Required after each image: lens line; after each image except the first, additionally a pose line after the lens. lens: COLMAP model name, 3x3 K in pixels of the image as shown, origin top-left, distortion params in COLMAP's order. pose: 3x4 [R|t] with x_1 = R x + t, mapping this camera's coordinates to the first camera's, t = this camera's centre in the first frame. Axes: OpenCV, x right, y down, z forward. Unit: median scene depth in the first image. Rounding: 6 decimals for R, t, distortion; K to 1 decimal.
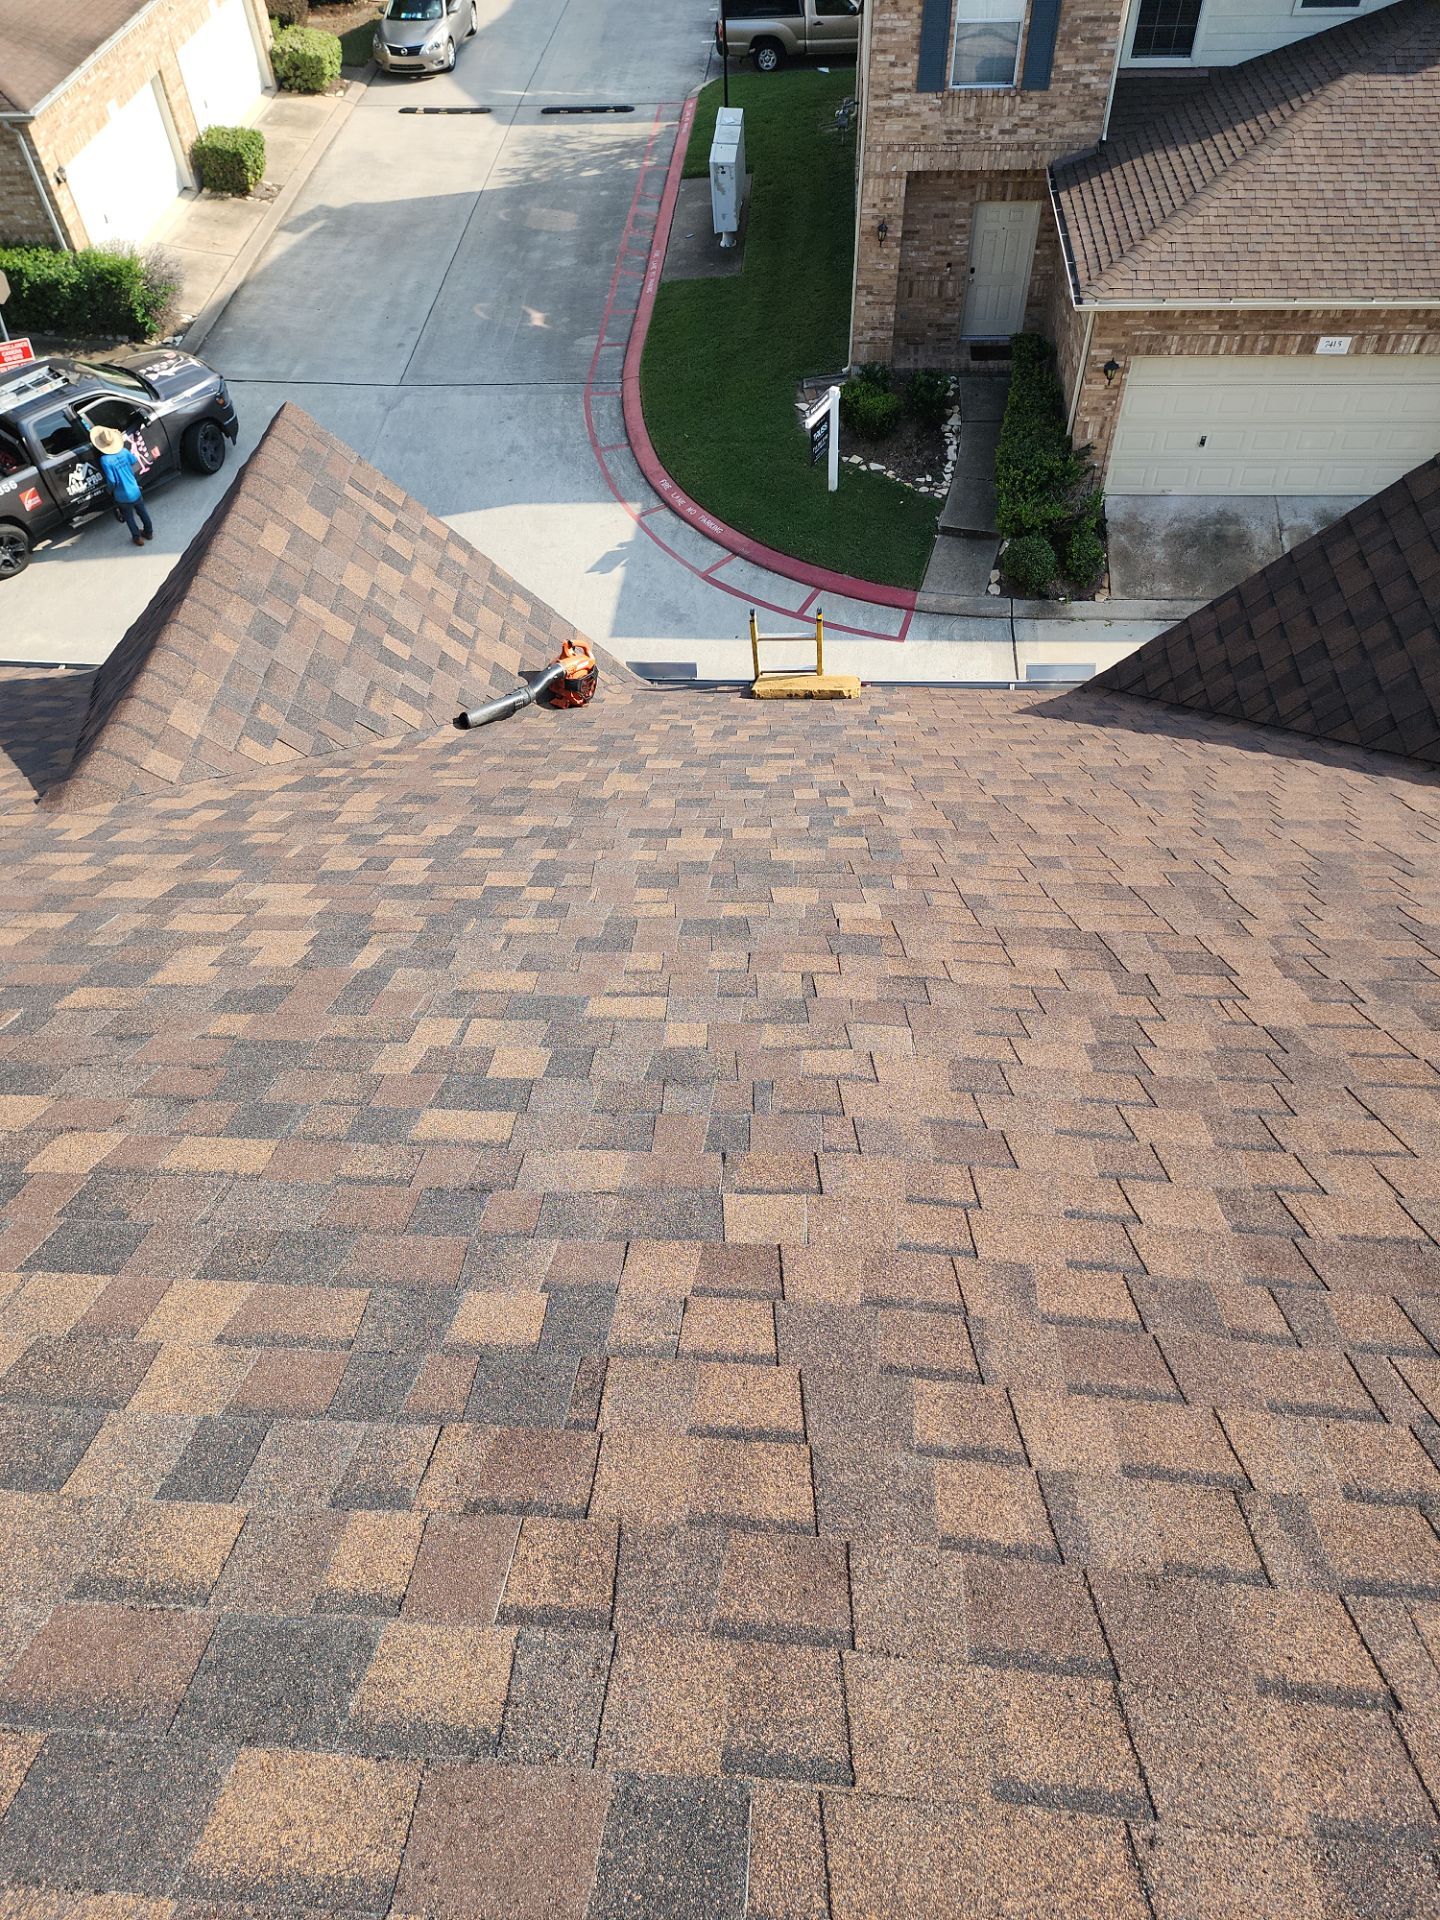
lens RADIAL K [[1364.0, 0, 760.9], [0, 1364.0, 955.0], [0, 0, 1]] dist [0.080799, -0.078681]
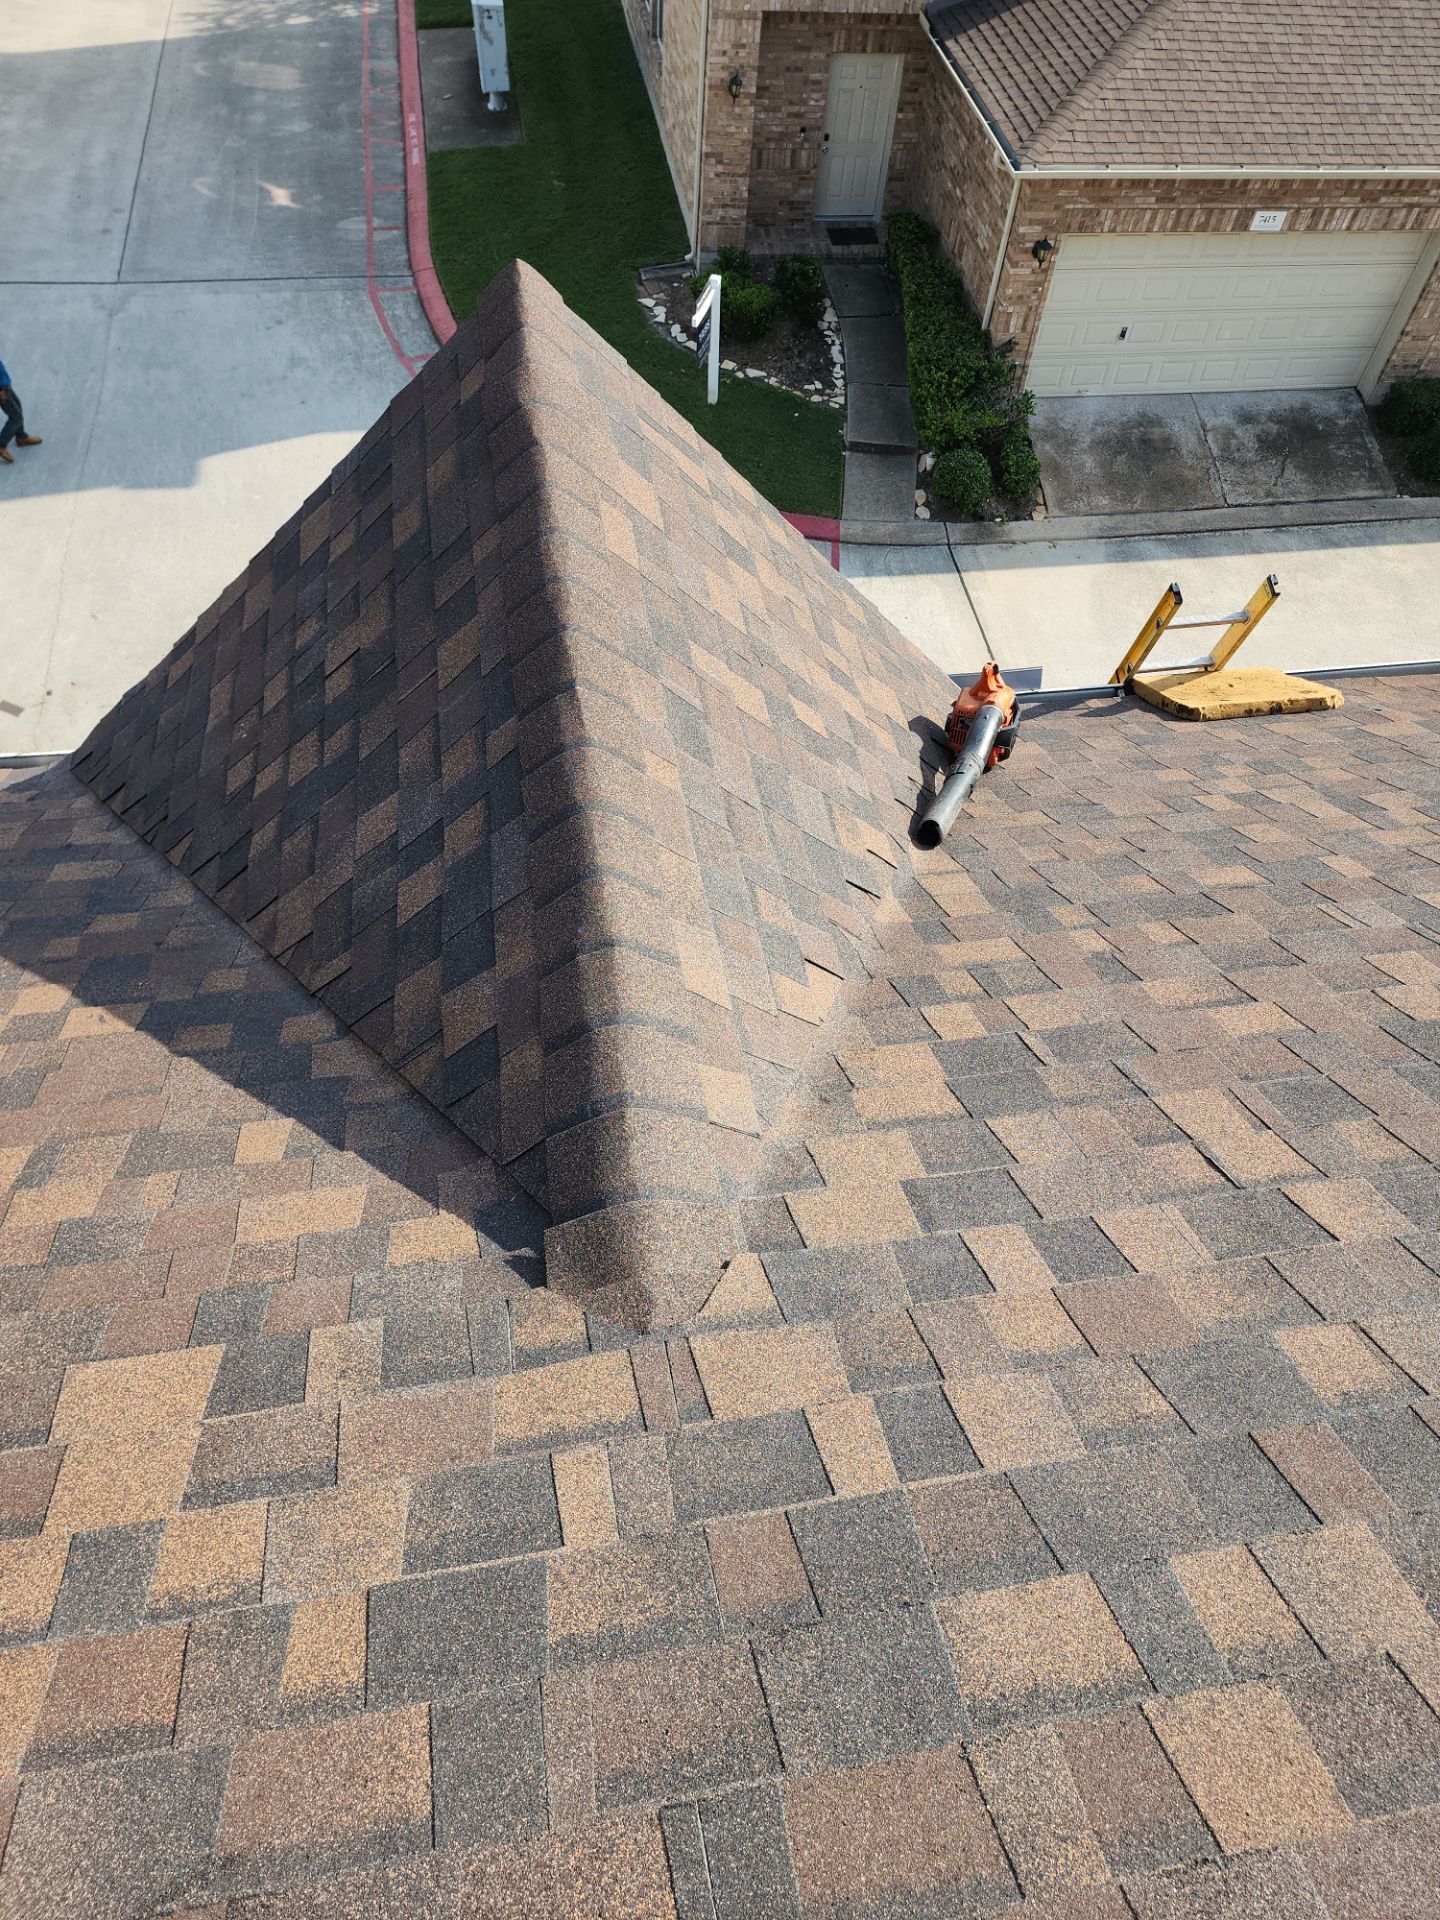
lens RADIAL K [[1323.8, 0, 767.7], [0, 1323.8, 952.9], [0, 0, 1]] dist [0.081227, -0.076414]
pose [[0.964535, -0.128893, 0.230345, -0.139710], [0.113707, 0.990441, 0.078082, -0.058417], [-0.238208, -0.049121, 0.969971, 0.163044]]
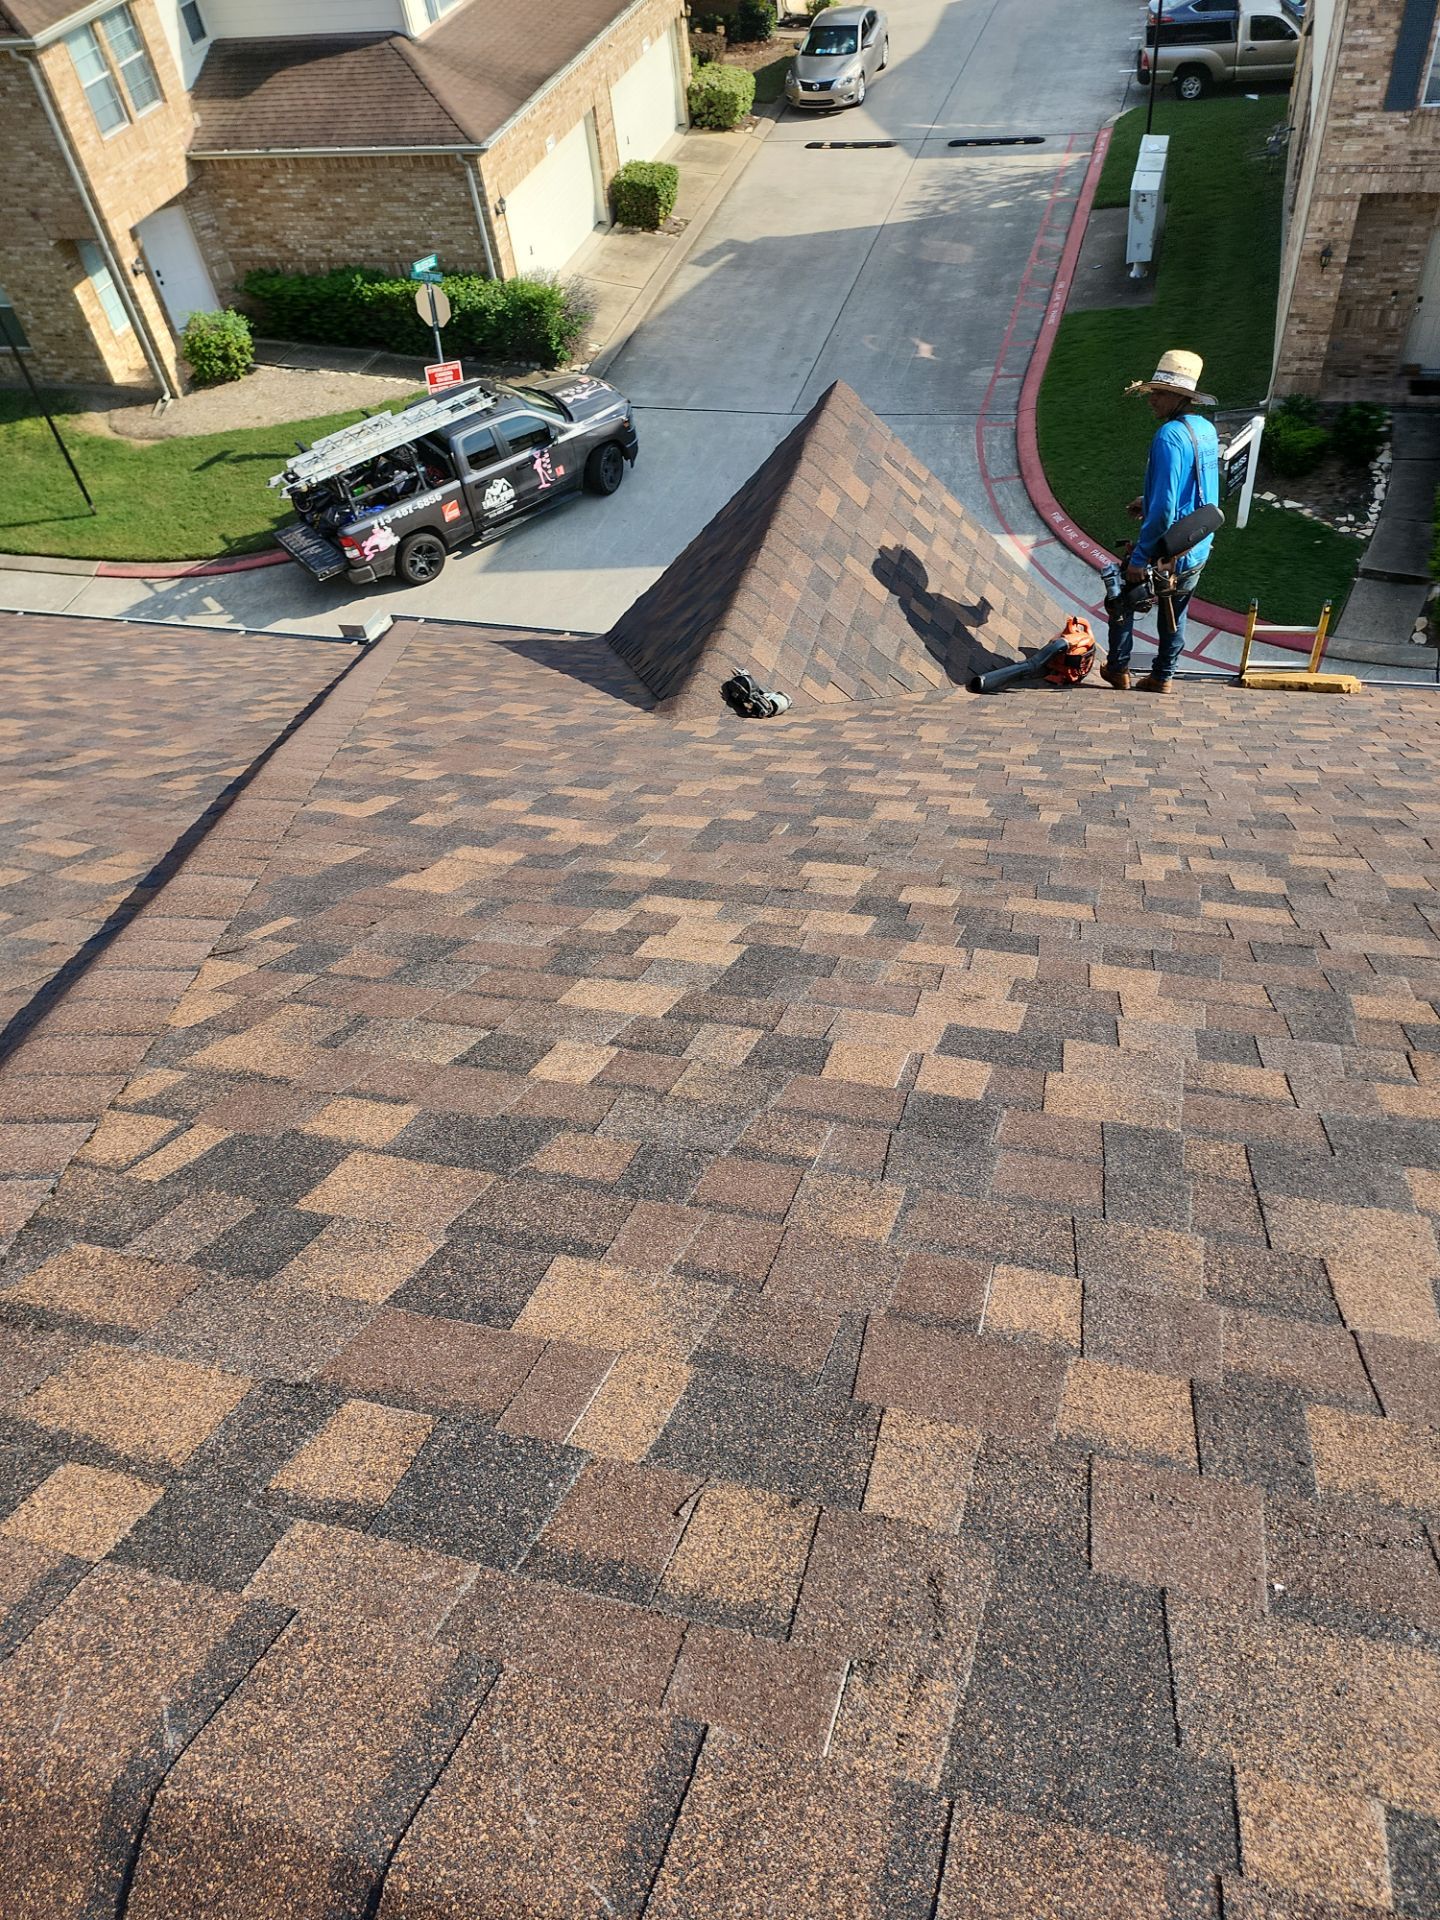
lens RADIAL K [[1443.6, 0, 747.3], [0, 1443.6, 1009.4], [0, 0, 1]] dist [0.080554, -0.081684]
pose [[0.976323, 0.101448, -0.191053, -0.049093], [-0.105366, 0.994379, -0.010434, 0.033347], [0.188920, 0.030318, 0.981524, -0.032657]]
